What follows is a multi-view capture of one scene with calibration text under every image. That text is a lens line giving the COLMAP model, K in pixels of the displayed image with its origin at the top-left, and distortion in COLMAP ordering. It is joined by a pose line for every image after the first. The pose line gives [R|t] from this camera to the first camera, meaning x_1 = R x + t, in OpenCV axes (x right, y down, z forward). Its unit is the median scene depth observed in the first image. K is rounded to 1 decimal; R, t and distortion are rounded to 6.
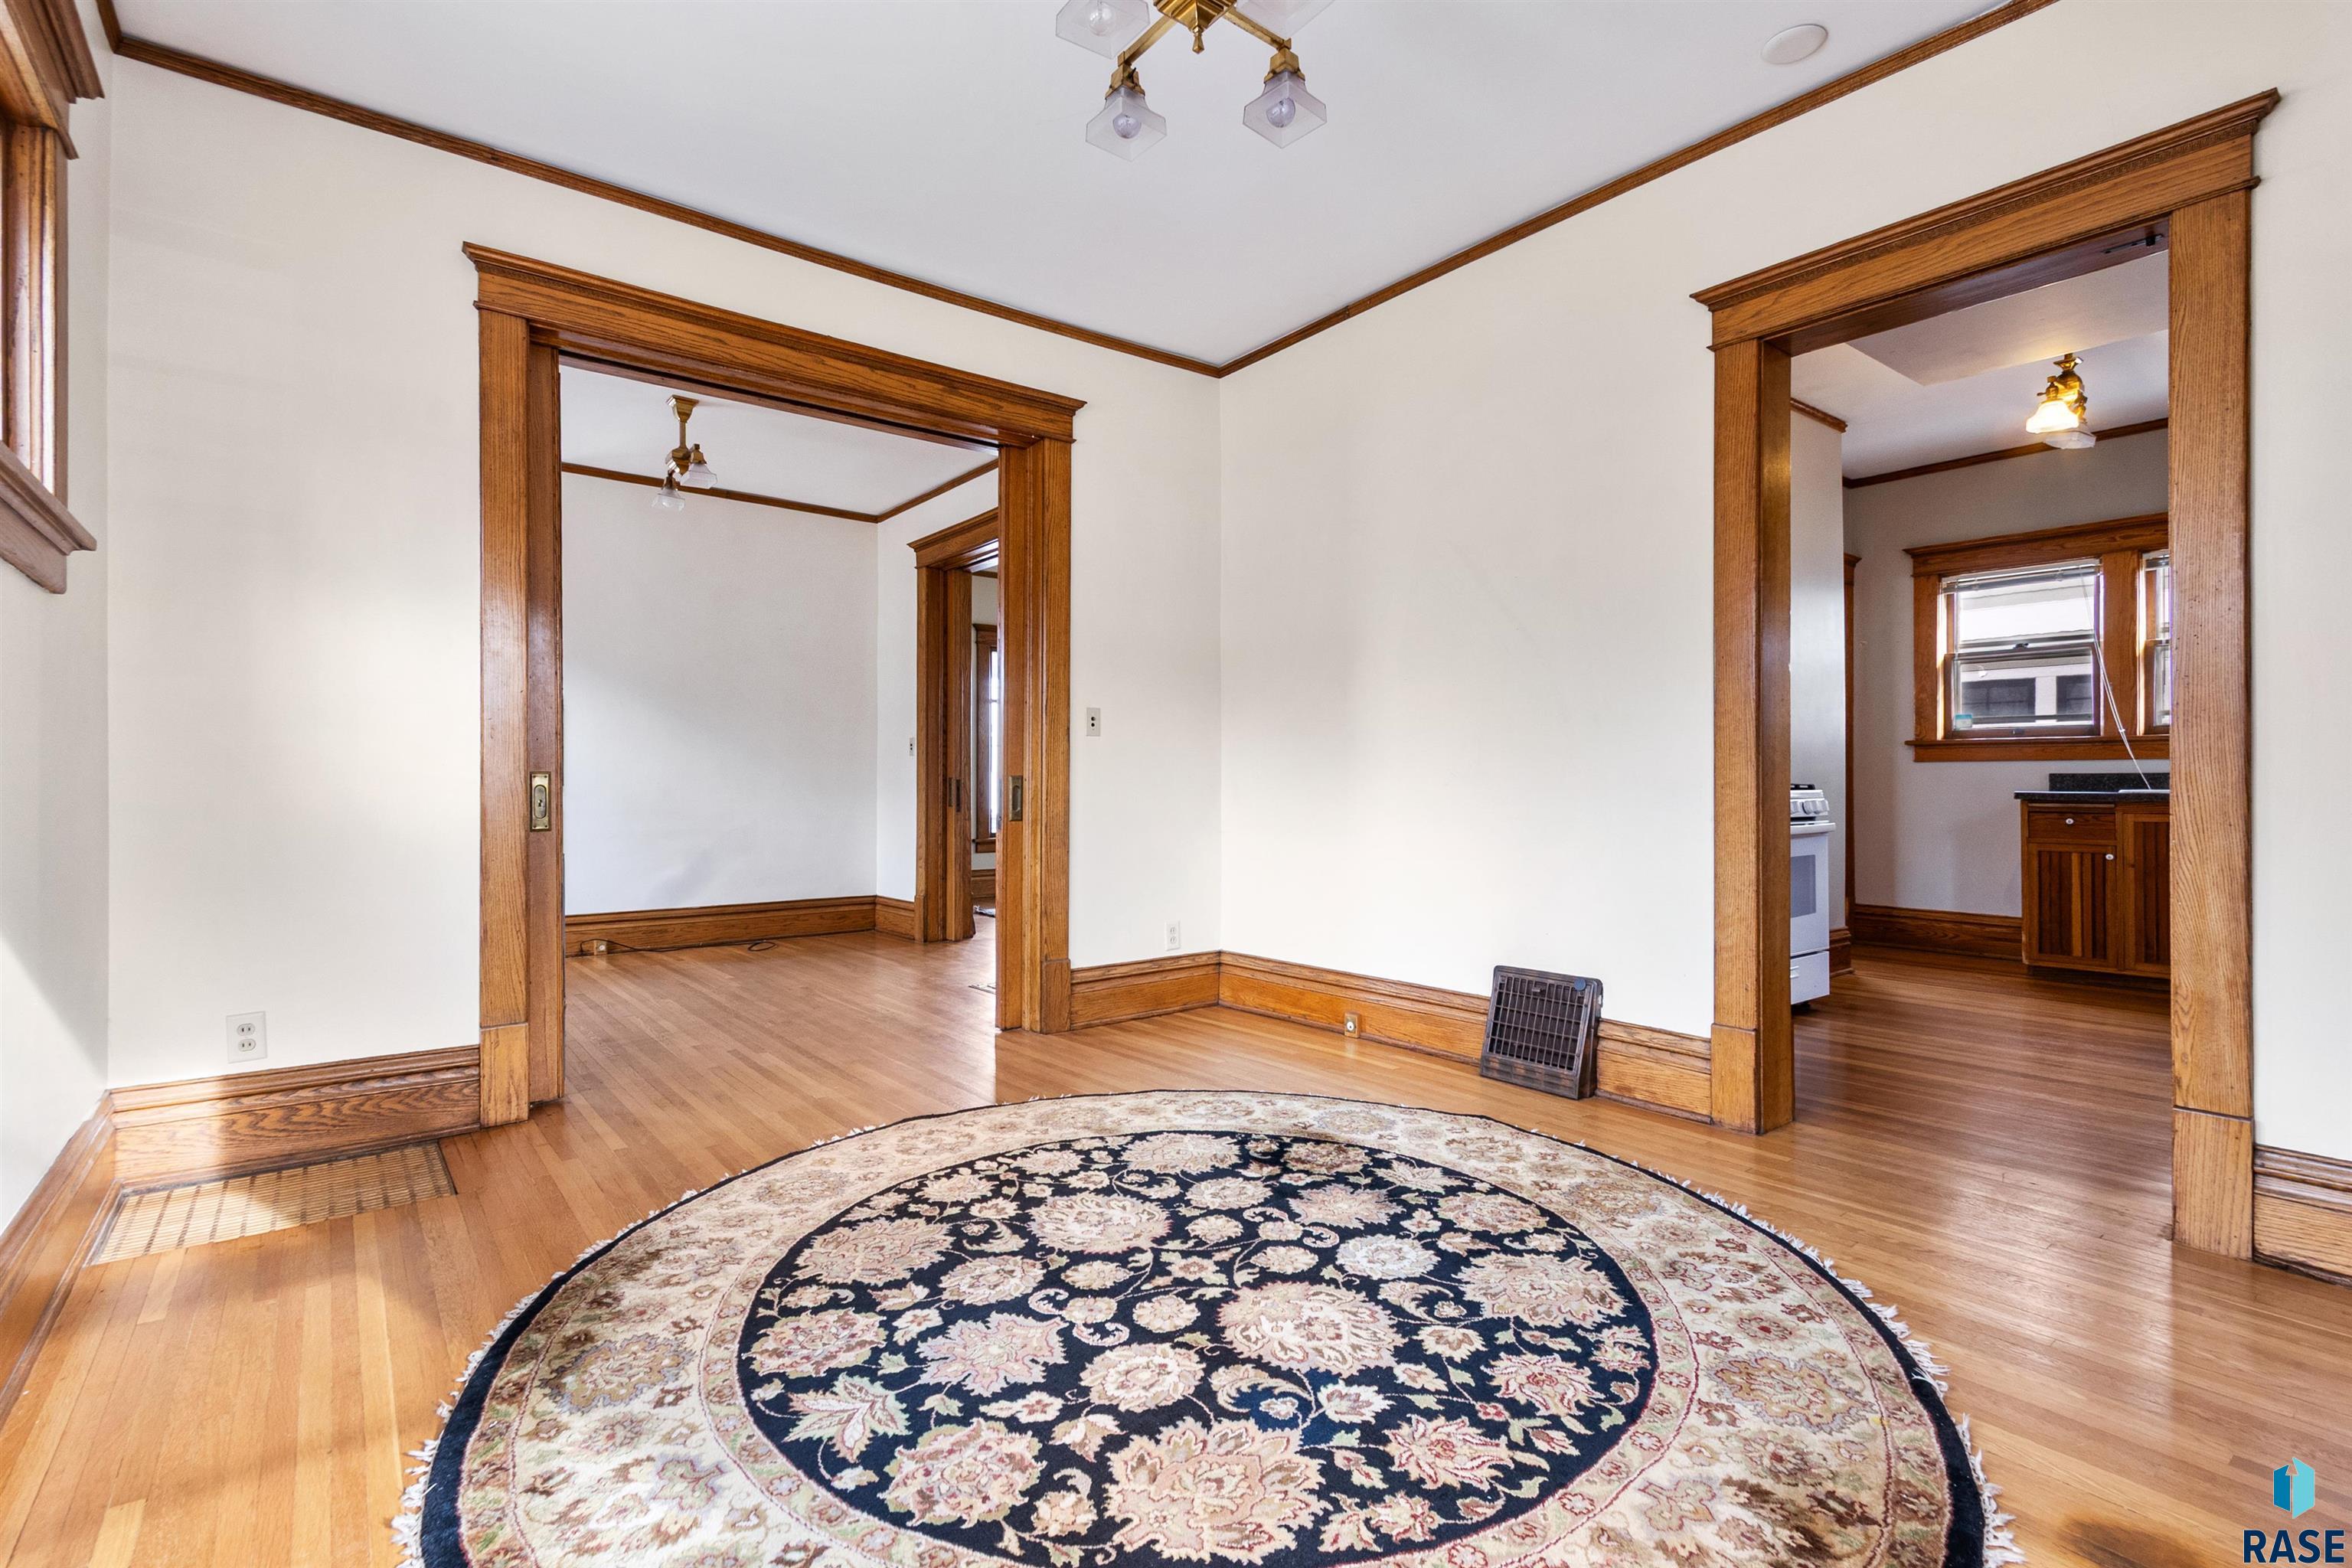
lens RADIAL K [[1079.9, 0, 1167.0], [0, 1079.9, 772.1], [0, 0, 1]] dist [0.003444, -0.000348]
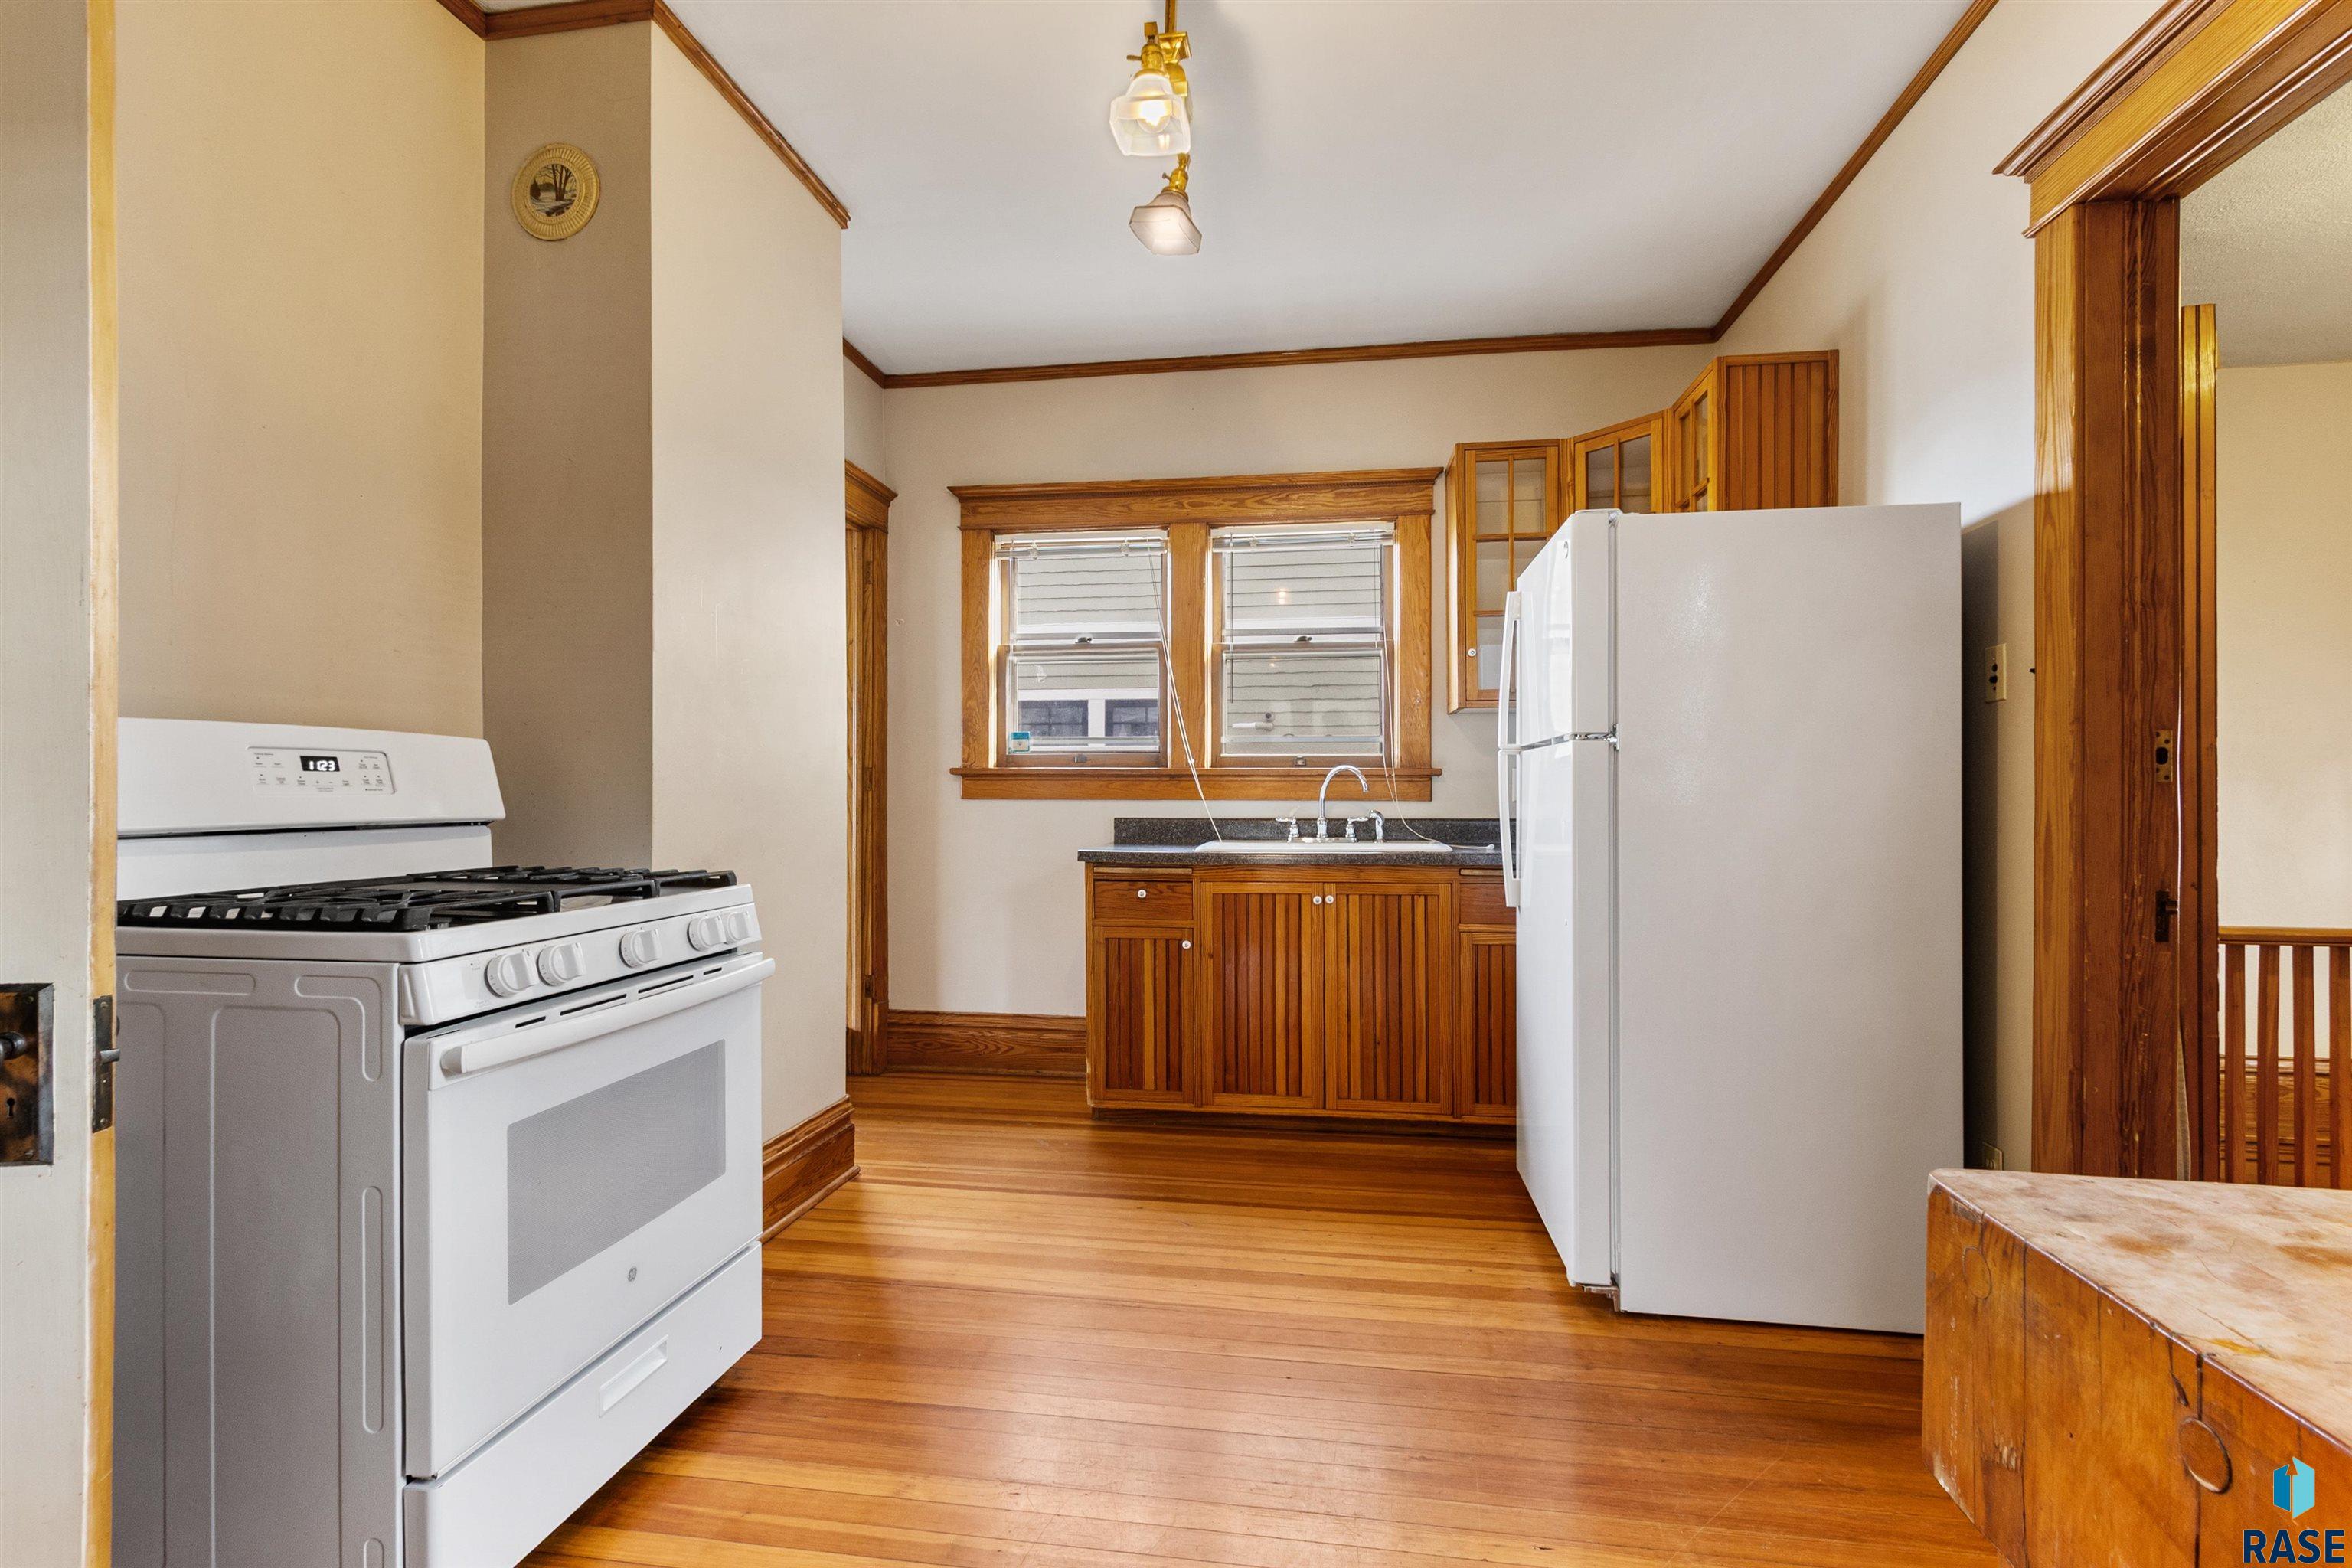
lens RADIAL K [[1076.4, 0, 1166.5], [0, 1076.4, 793.8], [0, 0, 1]] dist [0.002521, -0.000505]
pose [[0.727125, -0.002546, 0.686500, 0.358443], [-0.004650, 0.999952, 0.008633, -0.022005], [-0.686489, -0.009469, 0.727078, 0.468629]]
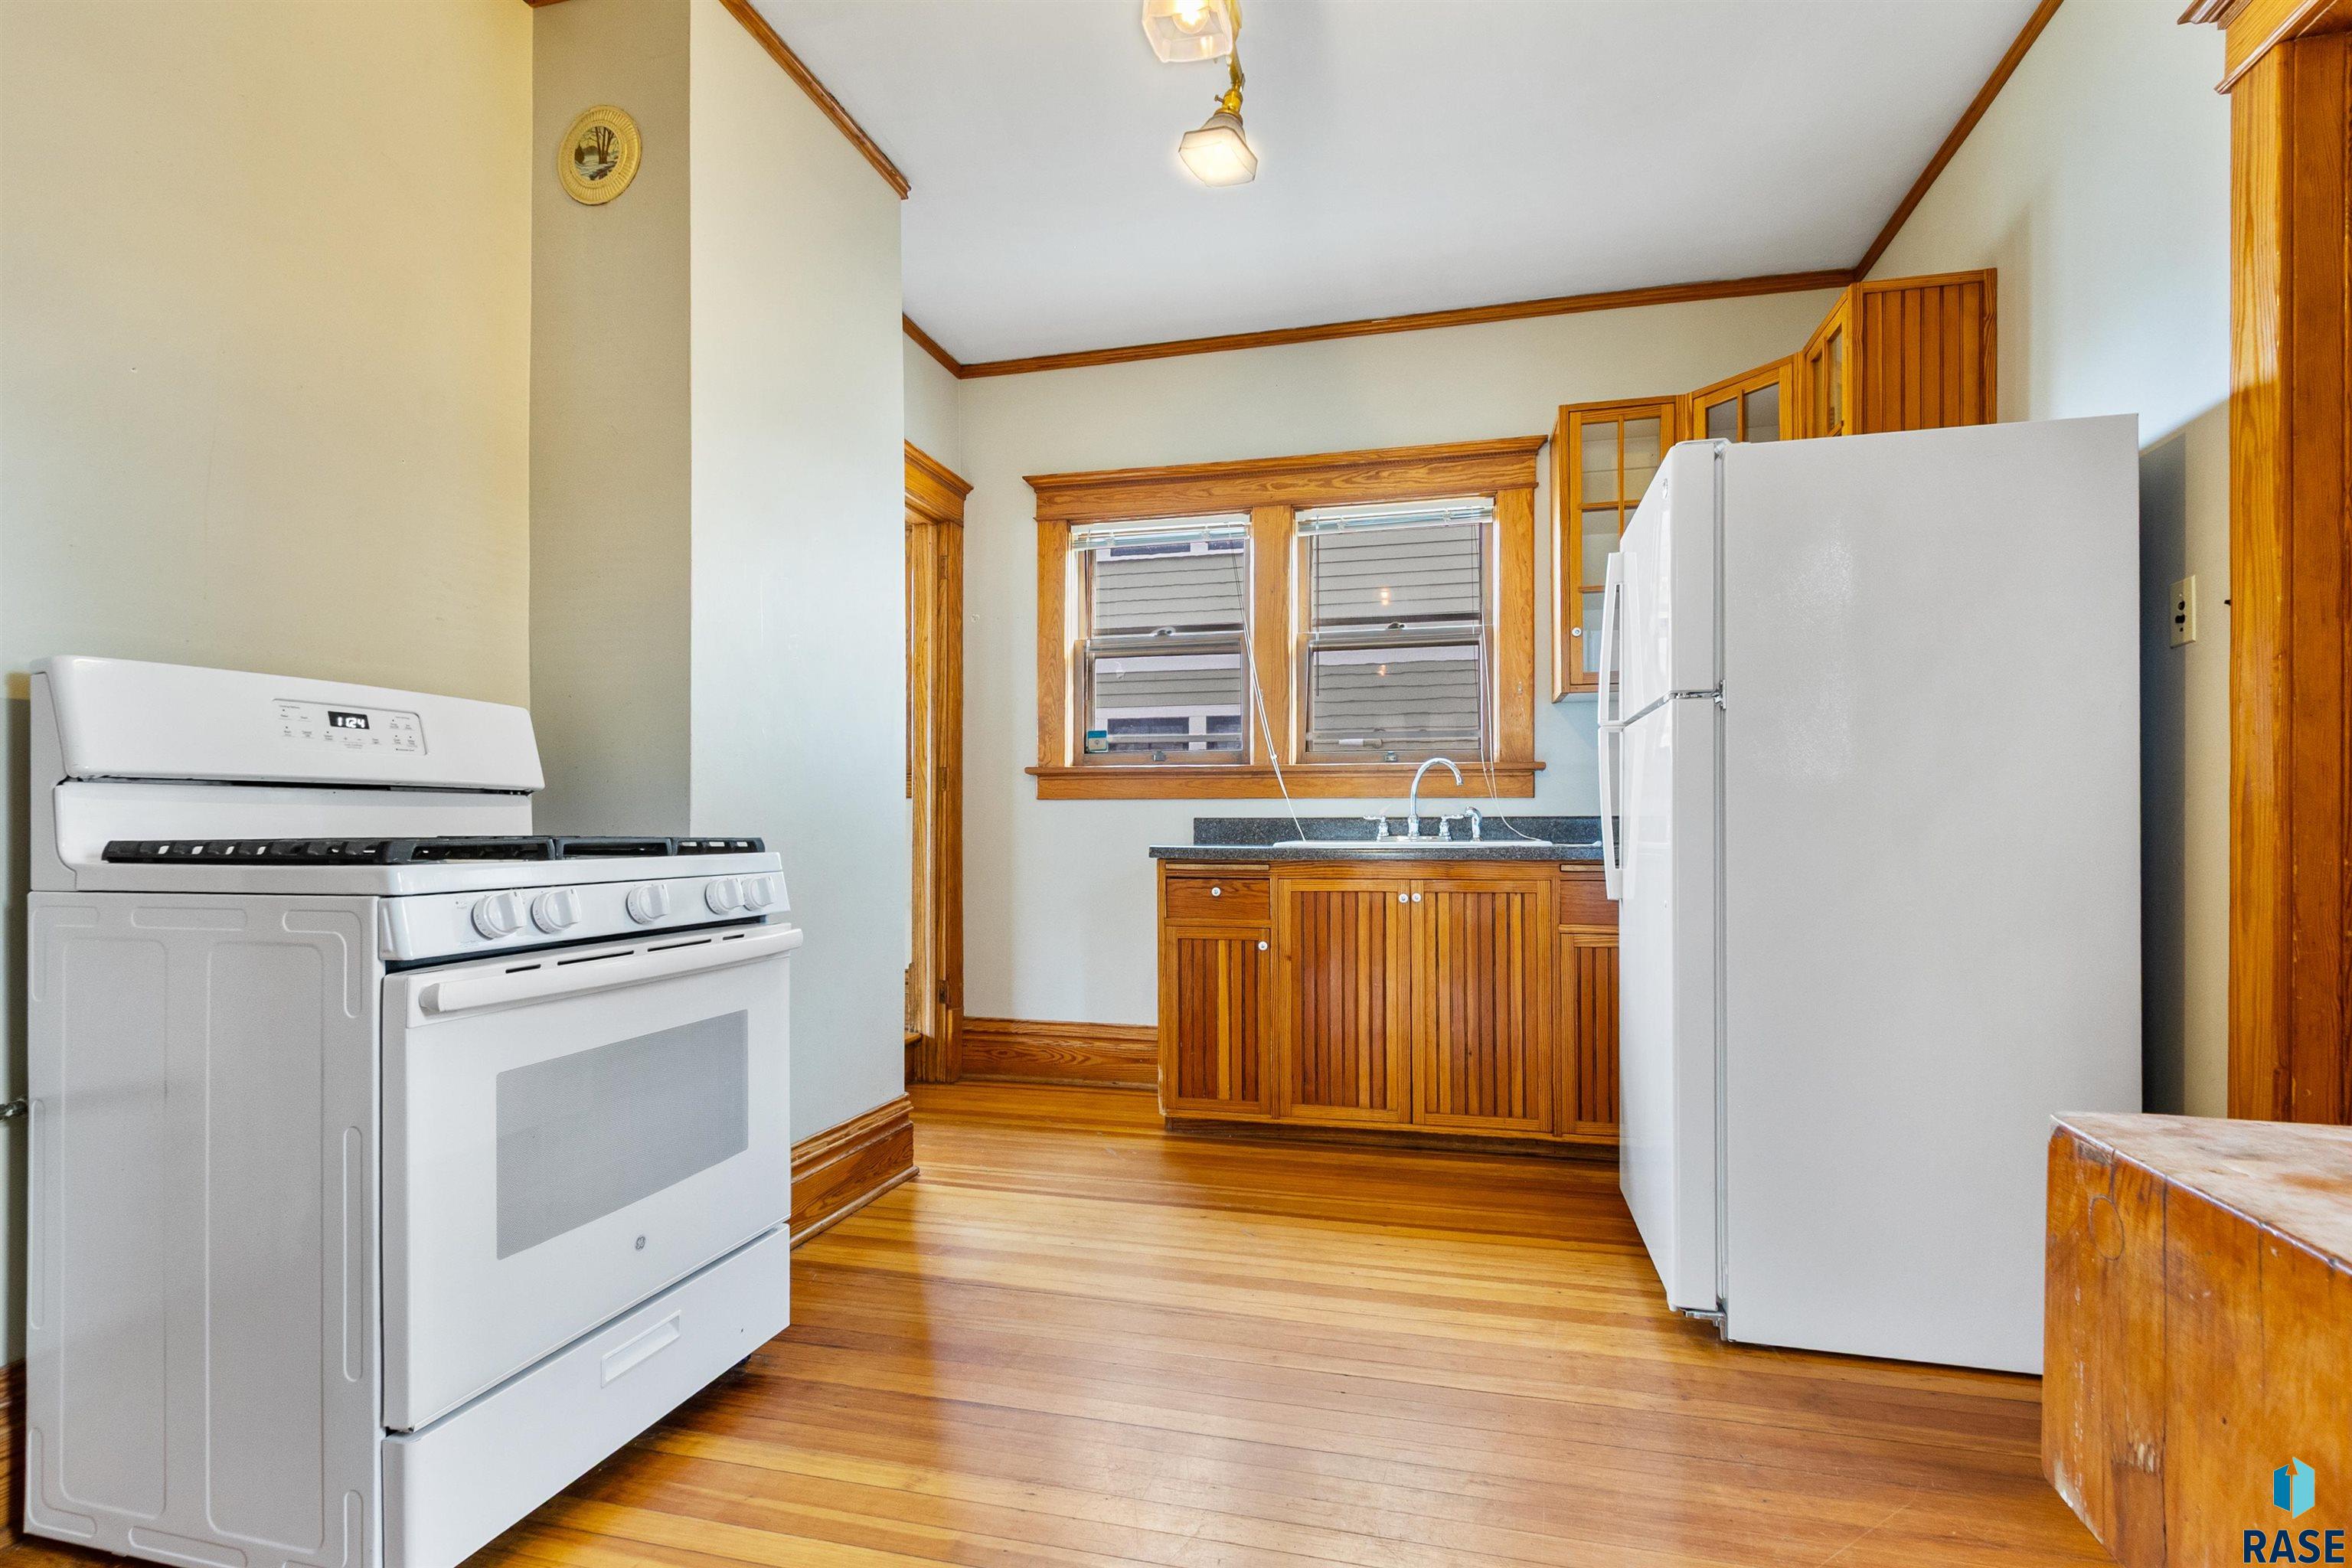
lens RADIAL K [[1104.8, 0, 1179.6], [0, 1104.8, 827.2], [0, 0, 1]] dist [0.003419, -0.000691]
pose [[0.788858, -0.002212, 0.614572, 0.389135], [-0.003679, 0.999959, 0.008322, 0.001666], [-0.614565, -0.008826, 0.788817, 0.466479]]
